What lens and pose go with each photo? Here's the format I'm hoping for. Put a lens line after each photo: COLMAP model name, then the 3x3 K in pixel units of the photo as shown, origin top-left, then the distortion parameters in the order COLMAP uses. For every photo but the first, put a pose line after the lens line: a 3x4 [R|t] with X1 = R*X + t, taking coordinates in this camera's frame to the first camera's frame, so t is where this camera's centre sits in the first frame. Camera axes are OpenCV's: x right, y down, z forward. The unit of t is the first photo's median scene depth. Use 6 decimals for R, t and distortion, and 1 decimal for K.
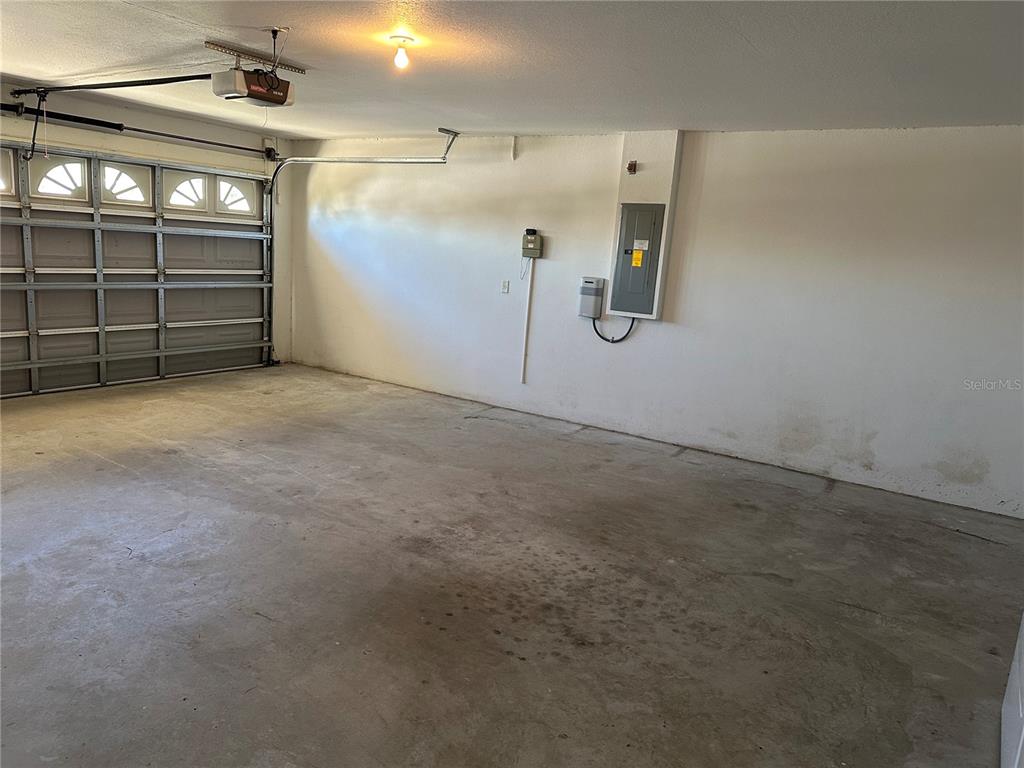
lens RADIAL K [[715.2, 0, 510.2], [0, 715.2, 383.5], [0, 0, 1]] dist [0.116503, -0.172583]
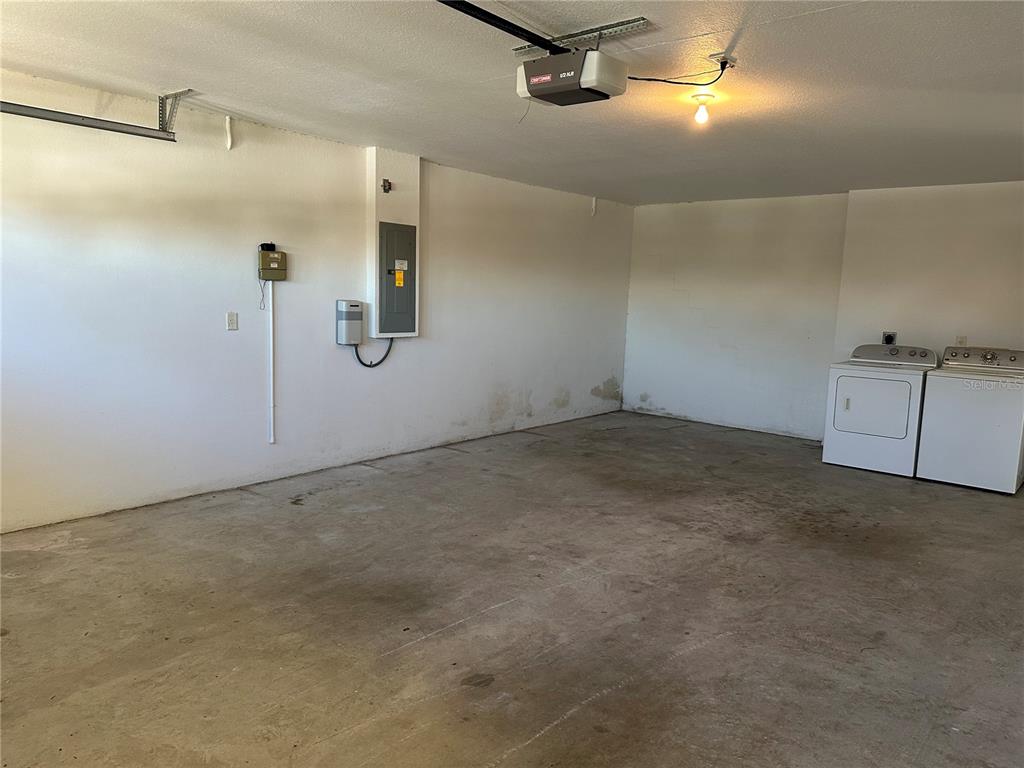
lens RADIAL K [[715.2, 0, 510.2], [0, 715.2, 383.5], [0, 0, 1]] dist [0.116503, -0.172583]
pose [[0.120549, -0.195226, 0.973322, -0.851013], [0.156626, 0.971932, 0.175549, -0.194725], [-0.980274, 0.131286, 0.147743, 0.768329]]
